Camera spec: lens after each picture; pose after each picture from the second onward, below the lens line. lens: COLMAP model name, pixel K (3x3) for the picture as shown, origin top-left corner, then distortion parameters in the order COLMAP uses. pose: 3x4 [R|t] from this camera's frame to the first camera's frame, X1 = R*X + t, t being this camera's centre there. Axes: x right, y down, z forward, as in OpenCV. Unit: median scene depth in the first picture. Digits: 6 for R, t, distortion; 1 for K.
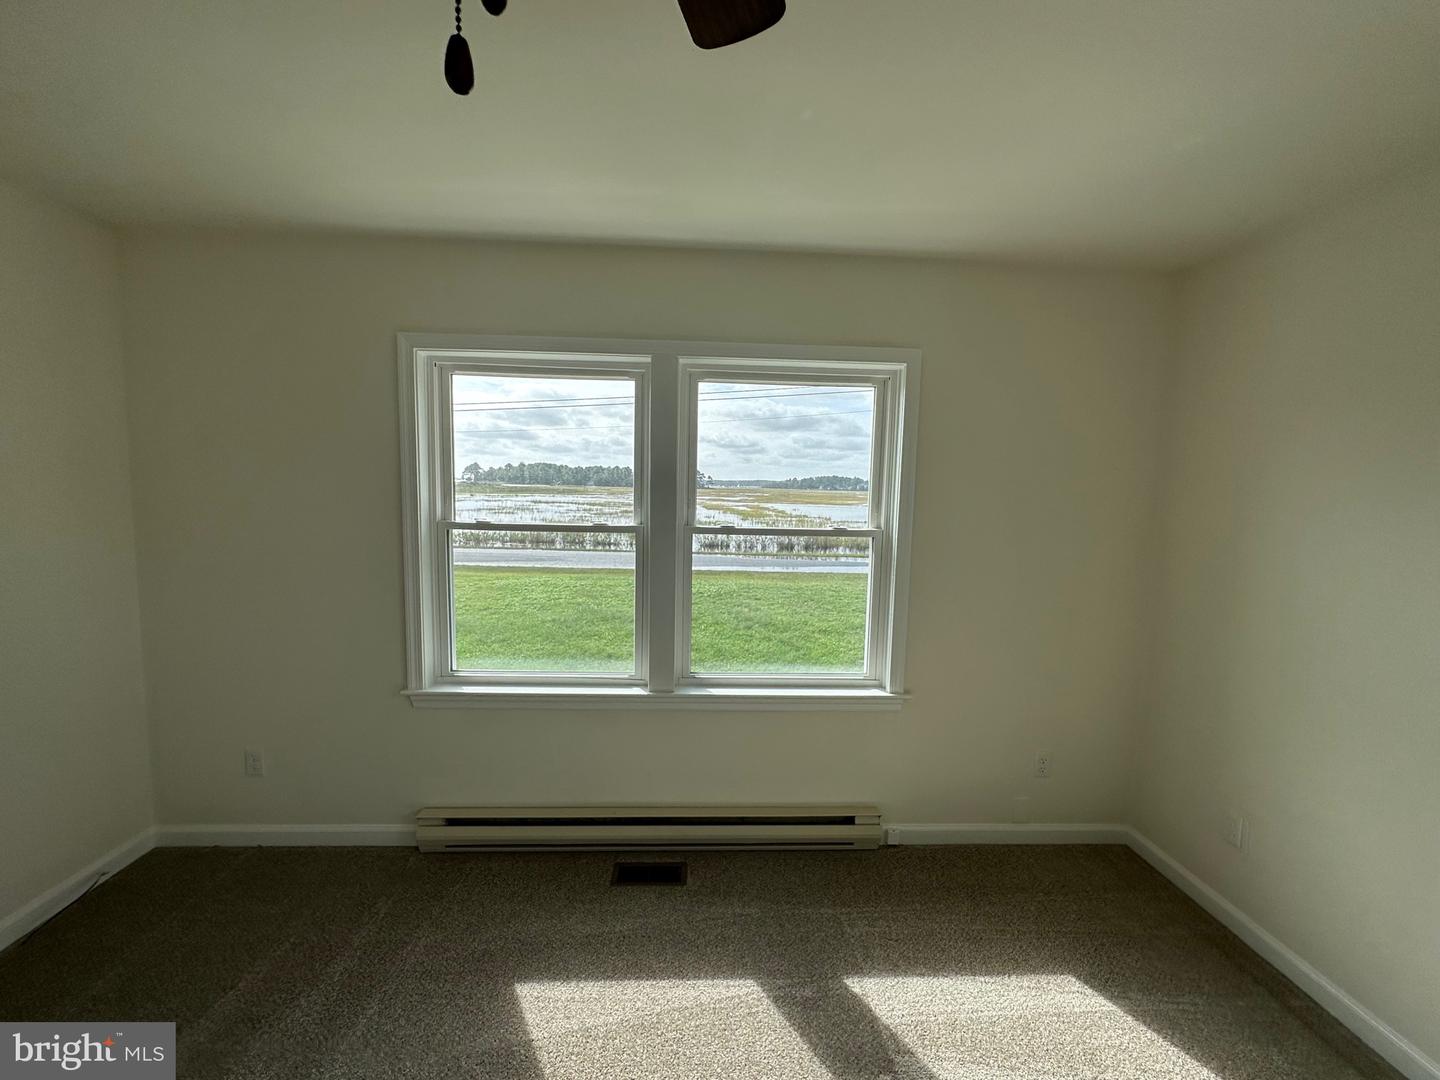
lens RADIAL K [[574.2, 0, 719.7], [0, 574.2, 543.1], [0, 0, 1]] dist [-0.000797, 0.000644]
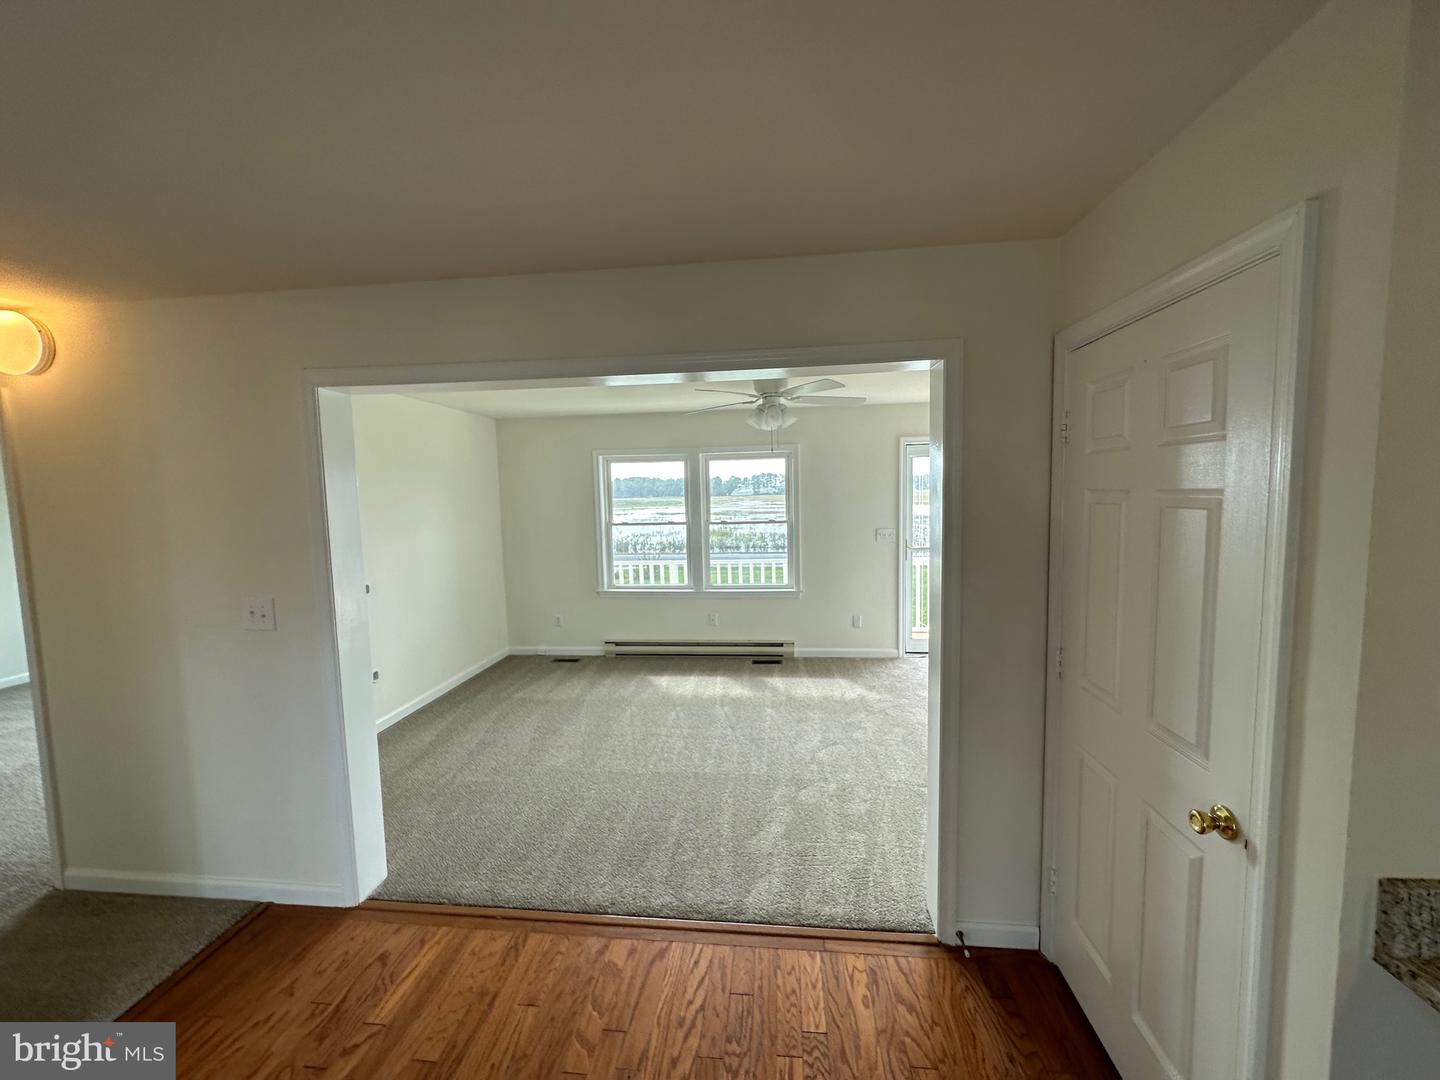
lens RADIAL K [[574.2, 0, 717.7], [0, 574.2, 530.0], [0, 0, 1]] dist [-0.000797, 0.000644]
pose [[0.986862, -0.033329, -0.158091, 0.366086], [0.028048, 0.998975, -0.035522, 0.095131], [0.159113, 0.030621, 0.986785, -1.356456]]
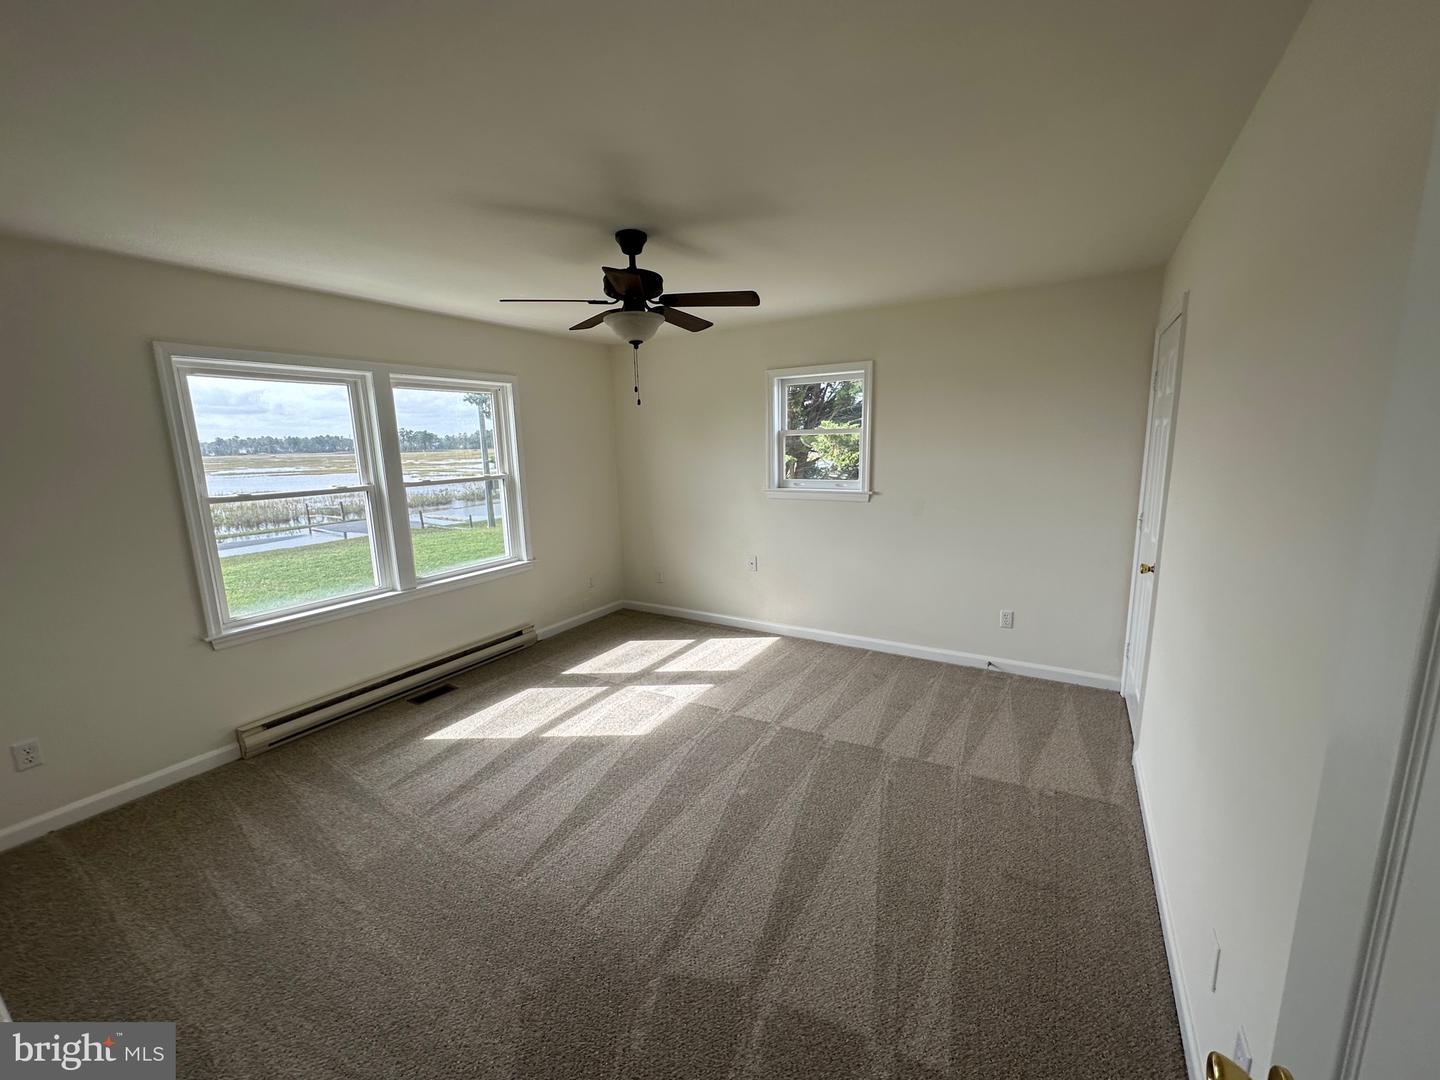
lens RADIAL K [[574.2, 0, 710.5], [0, 574.2, 536.1], [0, 0, 1]] dist [-0.000797, 0.000644]
pose [[0.566990, -0.171464, 0.805681, -0.861309], [0.119464, 0.984871, 0.125527, 0.017505], [-0.815016, 0.025078, 0.578896, -0.575614]]
